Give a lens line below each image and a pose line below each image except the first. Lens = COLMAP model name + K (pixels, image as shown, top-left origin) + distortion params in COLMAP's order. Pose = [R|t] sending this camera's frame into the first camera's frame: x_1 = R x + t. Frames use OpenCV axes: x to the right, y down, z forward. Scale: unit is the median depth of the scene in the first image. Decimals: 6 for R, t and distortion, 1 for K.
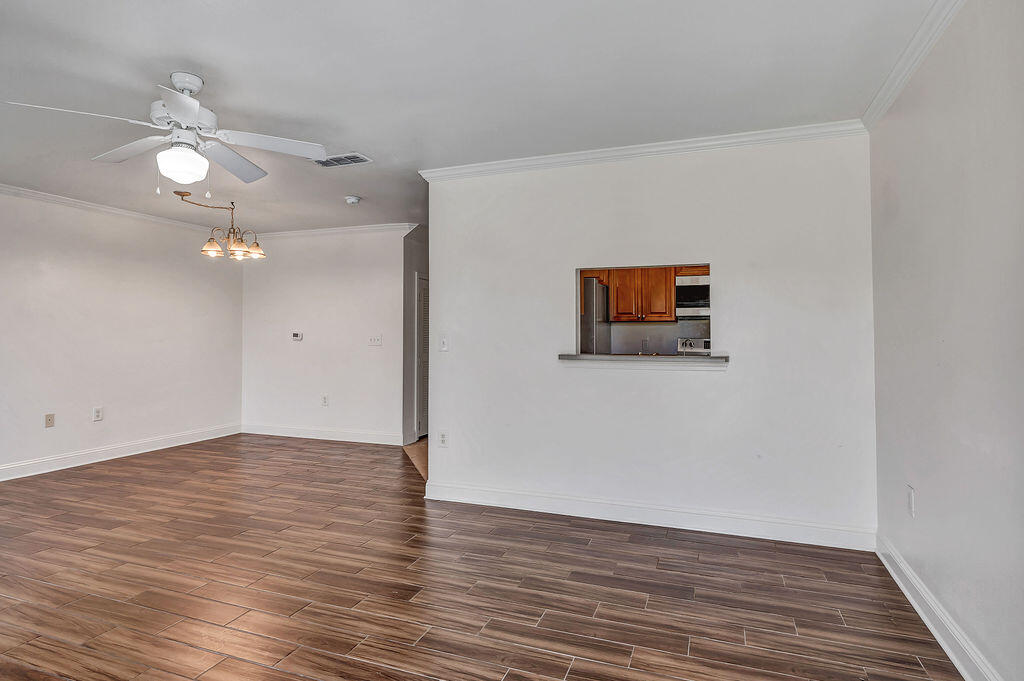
lens RADIAL K [[559.9, 0, 517.0], [0, 559.9, 323.5], [0, 0, 1]] dist [-0.001238, 0.001498]
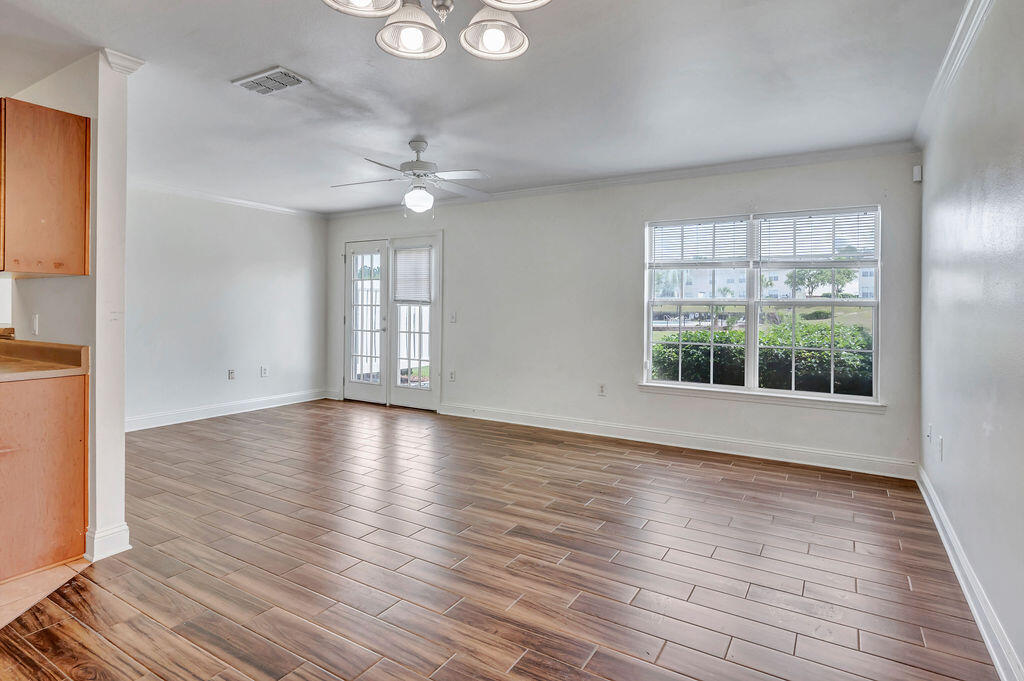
lens RADIAL K [[523.9, 0, 504.9], [0, 523.9, 308.3], [0, 0, 1]] dist [0.005612, 0.000818]
pose [[-0.978290, -0.004829, 0.207185, -0.836819], [-0.011189, 0.999501, -0.029535, 0.046489], [-0.206939, -0.031212, -0.977856, 1.747811]]
